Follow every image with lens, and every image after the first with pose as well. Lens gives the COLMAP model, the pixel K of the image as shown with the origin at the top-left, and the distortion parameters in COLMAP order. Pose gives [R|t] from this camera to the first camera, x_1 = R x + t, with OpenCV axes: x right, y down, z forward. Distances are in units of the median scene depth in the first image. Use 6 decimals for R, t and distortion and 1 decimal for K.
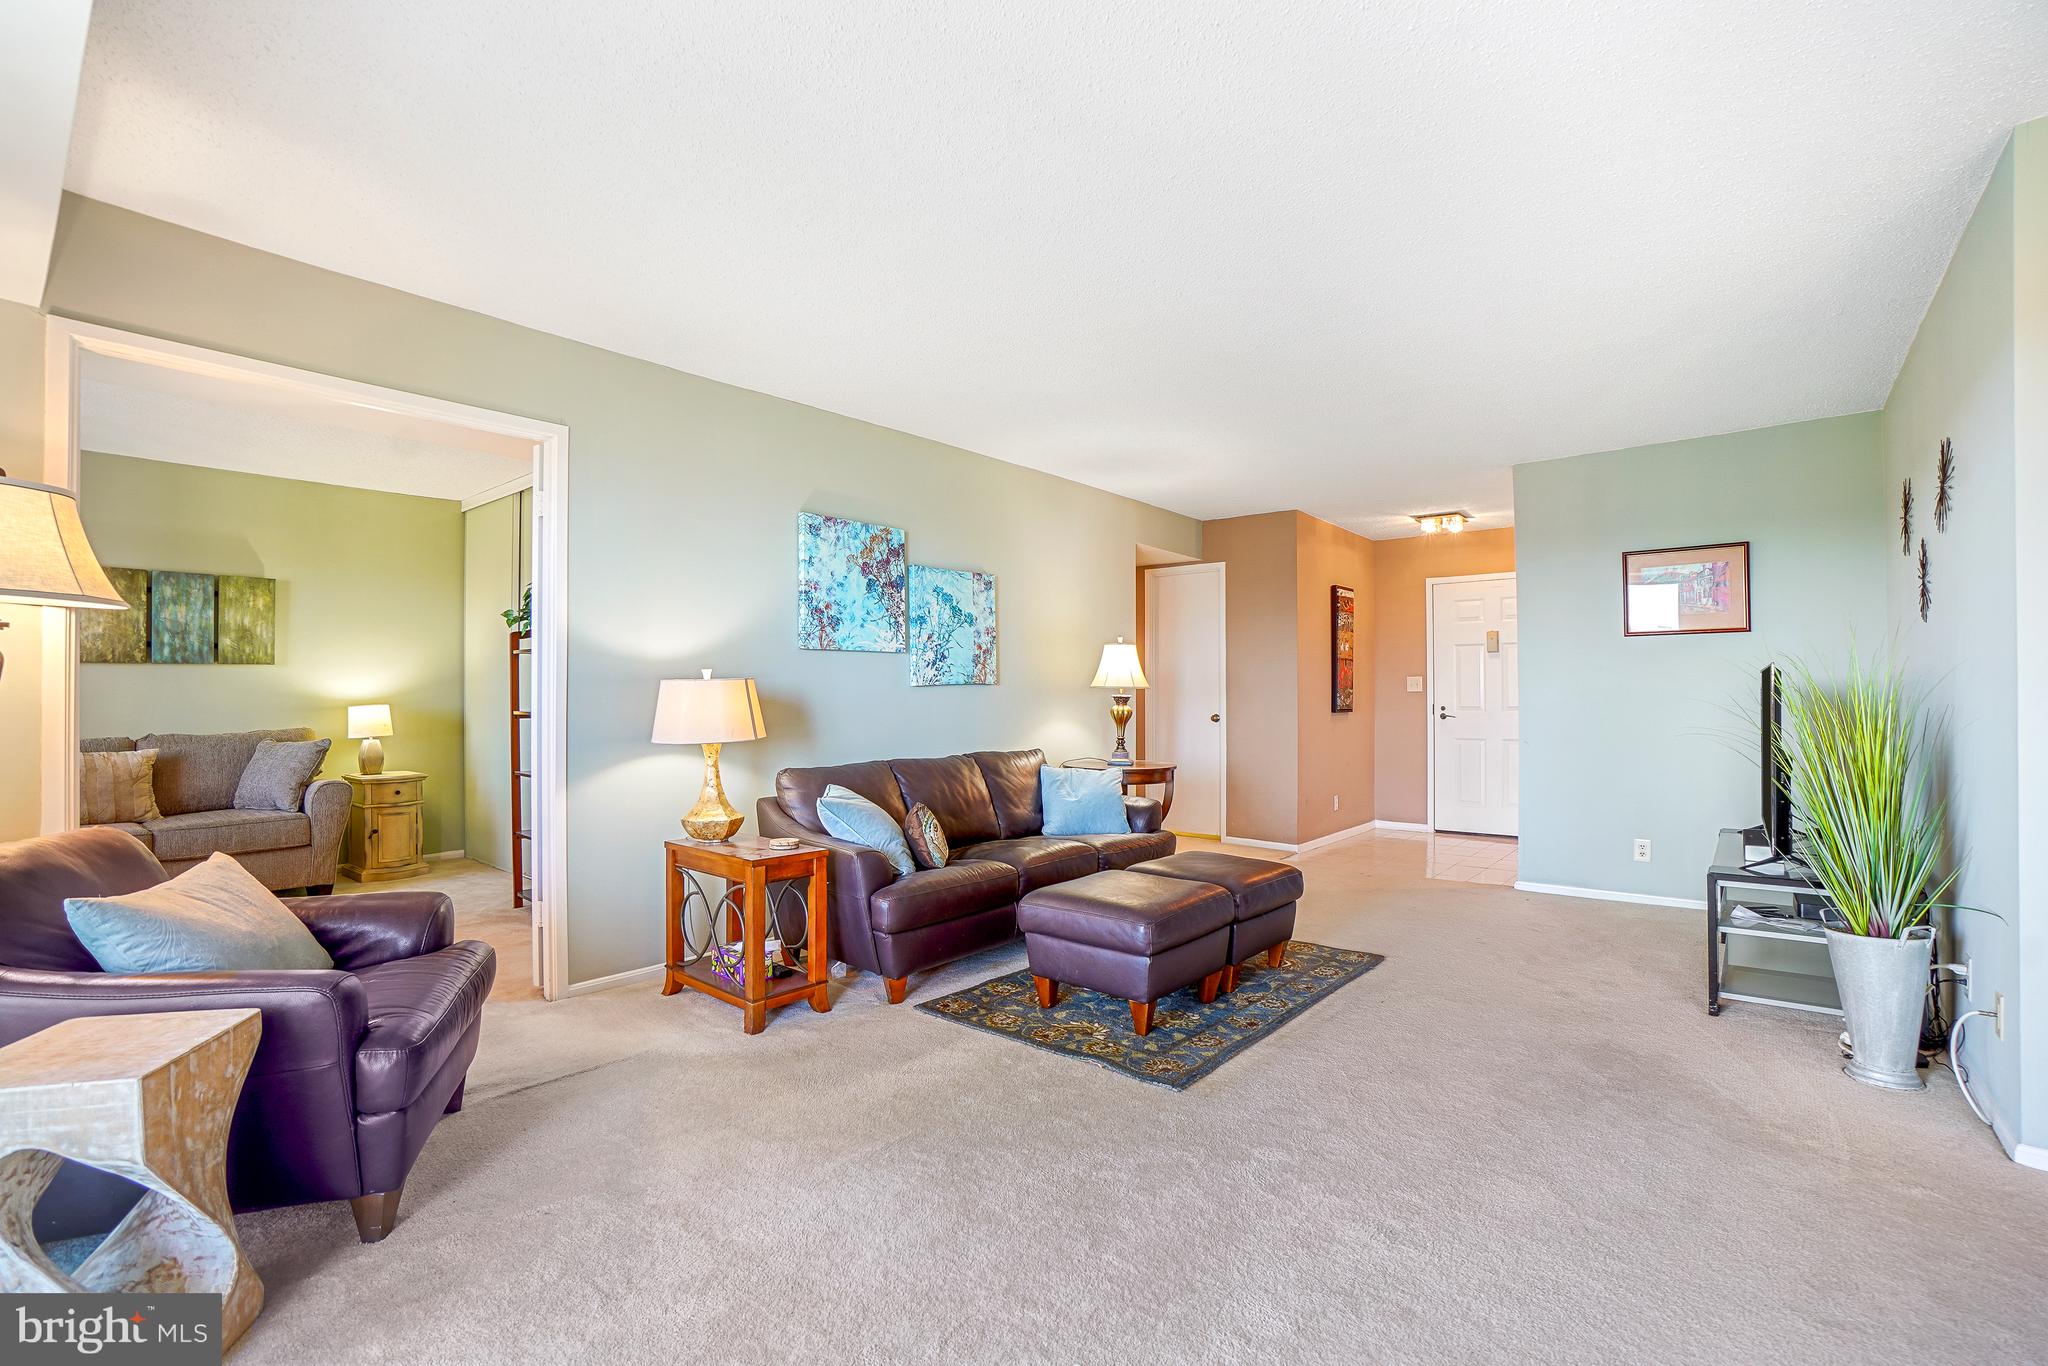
lens RADIAL K [[904.4, 0, 1036.9], [0, 904.4, 691.1], [0, 0, 1]] dist [-0.038808, 0.011846]
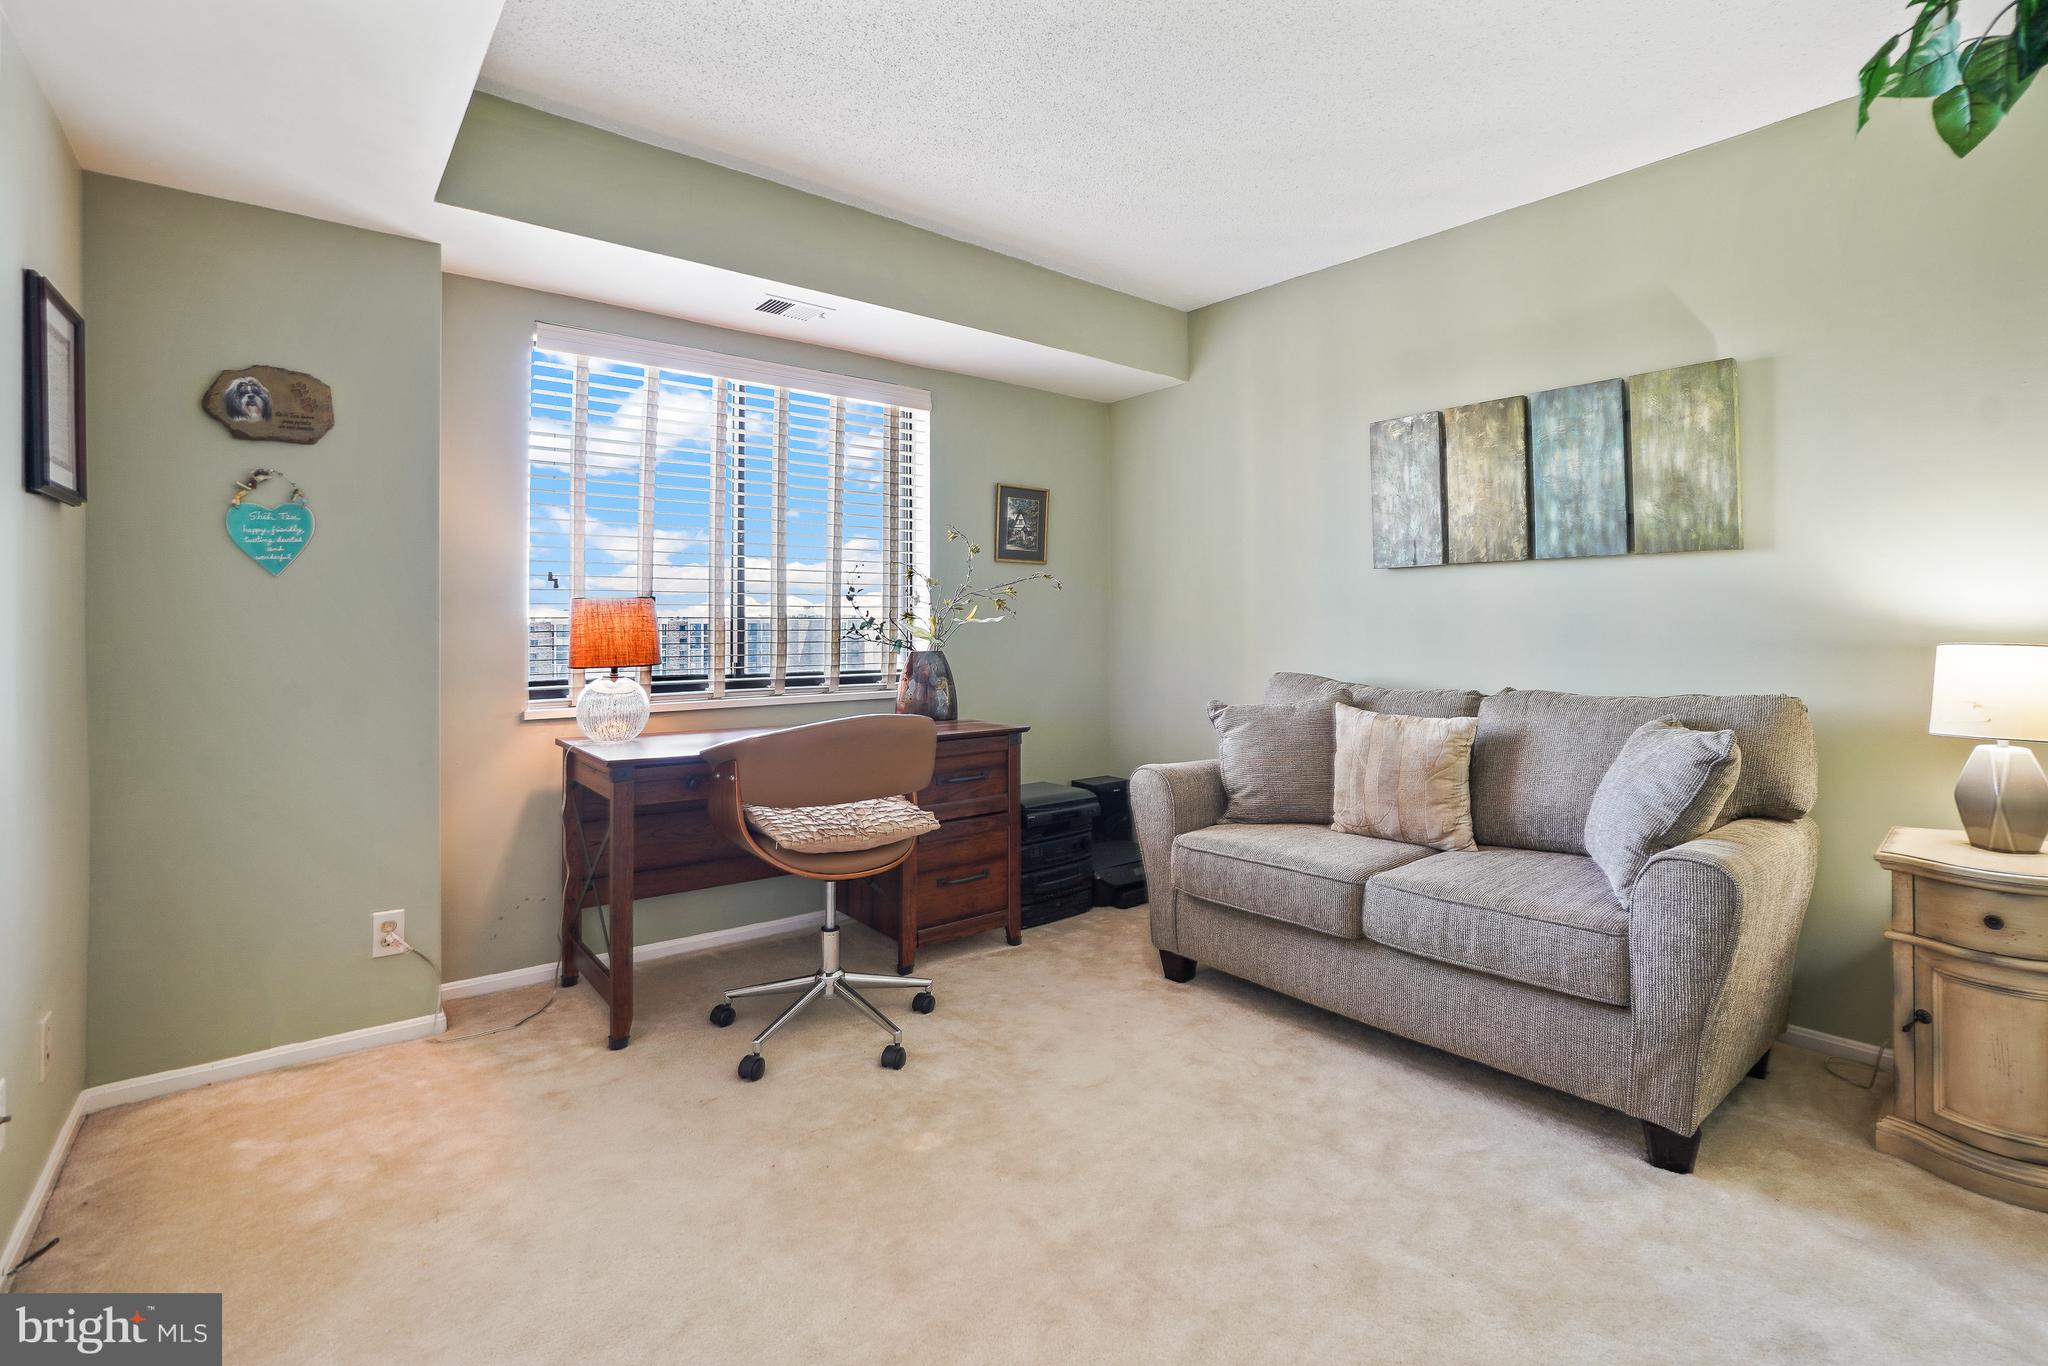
lens RADIAL K [[983.1, 0, 1055.2], [0, 983.1, 587.2], [0, 0, 1]] dist [-0.014221, 0.004156]
pose [[-0.176588, -0.034023, -0.983697, -0.362329], [0.003903, 0.999370, -0.035265, 0.005995], [0.984277, -0.010067, -0.176344, 0.849836]]
